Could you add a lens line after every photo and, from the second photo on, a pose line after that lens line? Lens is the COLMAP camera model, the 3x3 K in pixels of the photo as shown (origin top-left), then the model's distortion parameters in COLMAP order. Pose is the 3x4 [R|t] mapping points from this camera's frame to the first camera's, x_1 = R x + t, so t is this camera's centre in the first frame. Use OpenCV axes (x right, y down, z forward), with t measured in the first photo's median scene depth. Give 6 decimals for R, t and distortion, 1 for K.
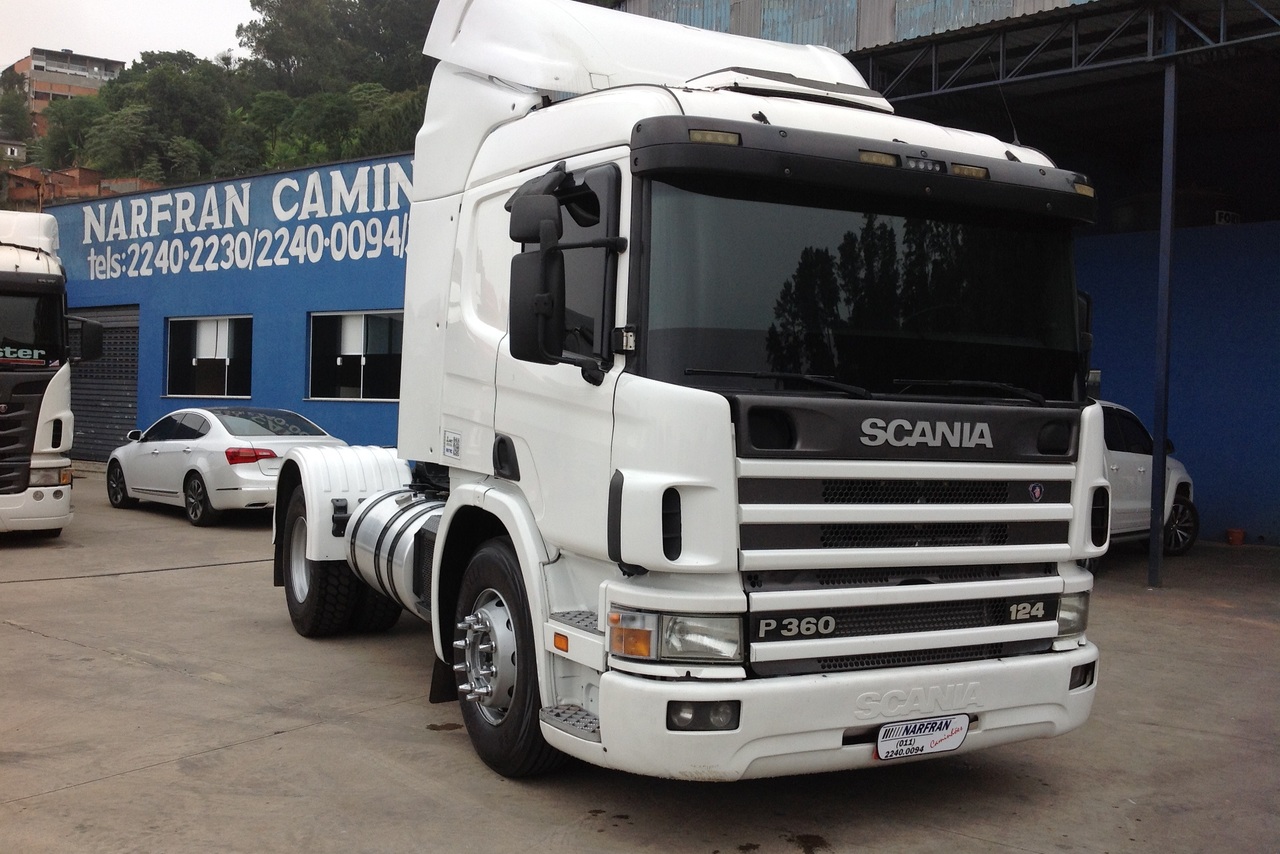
lens RADIAL K [[1214.1, 0, 651.7], [0, 1214.1, 423.3], [0, 0, 1]] dist [0.163380, -0.336387]
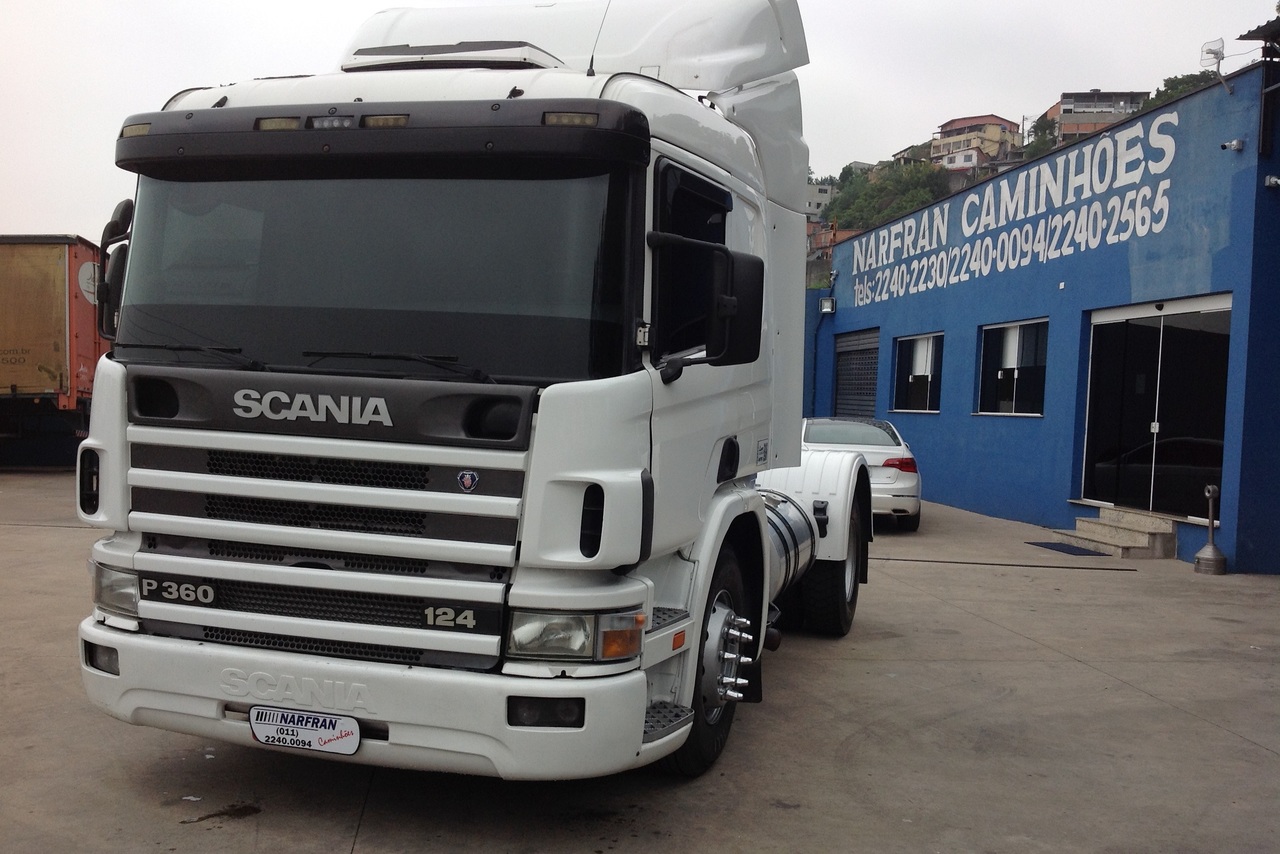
lens RADIAL K [[1214.1, 0, 651.7], [0, 1214.1, 423.3], [0, 0, 1]] dist [0.163380, -0.336387]
pose [[0.691391, 0.017936, -0.722258, 0.994872], [-0.033794, 0.999400, -0.007532, 0.017218], [0.721690, 0.029616, 0.691583, 0.491486]]
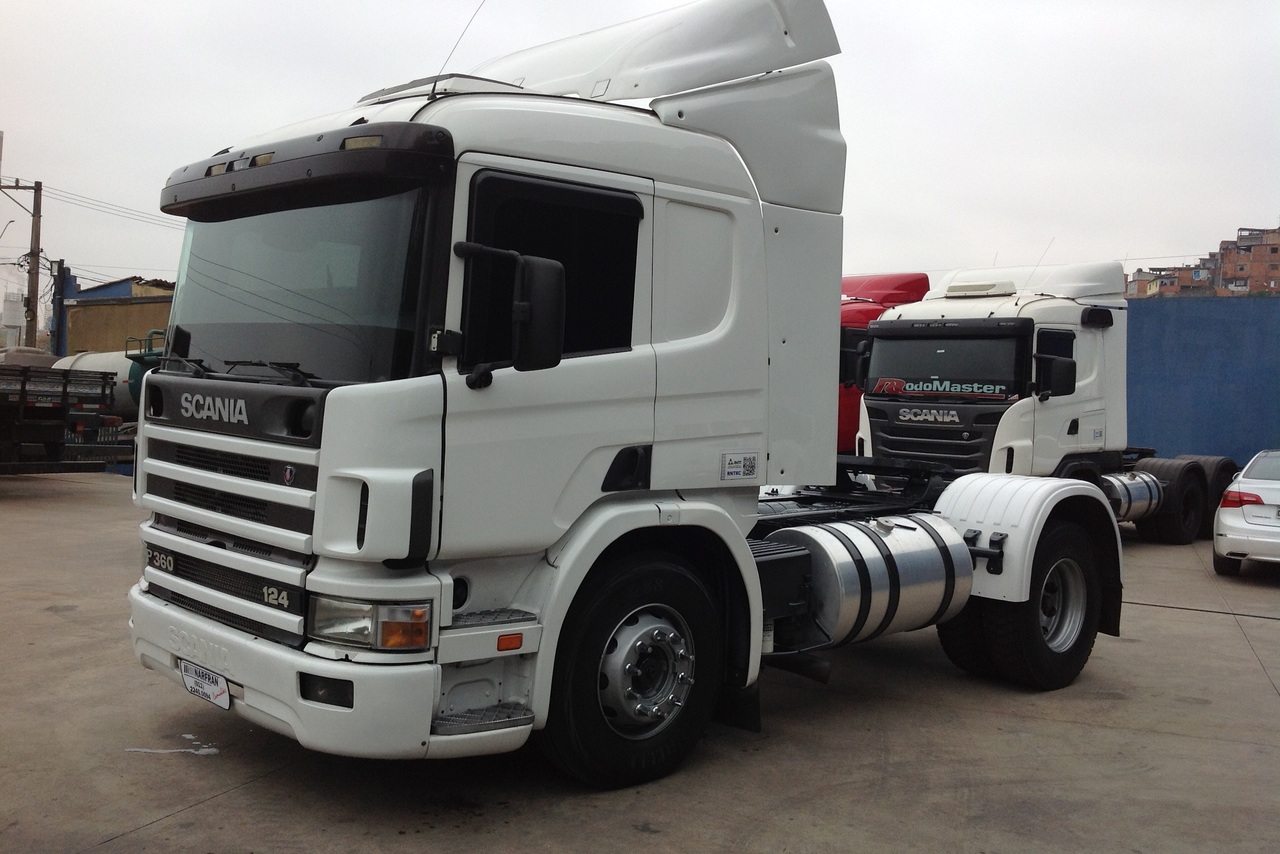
lens RADIAL K [[1214.1, 0, 651.7], [0, 1214.1, 423.3], [0, 0, 1]] dist [0.163380, -0.336387]
pose [[0.256784, 0.007735, -0.966438, 1.277590], [-0.058432, 0.998263, -0.007535, 0.006691], [0.964701, 0.058406, 0.256790, 1.002754]]
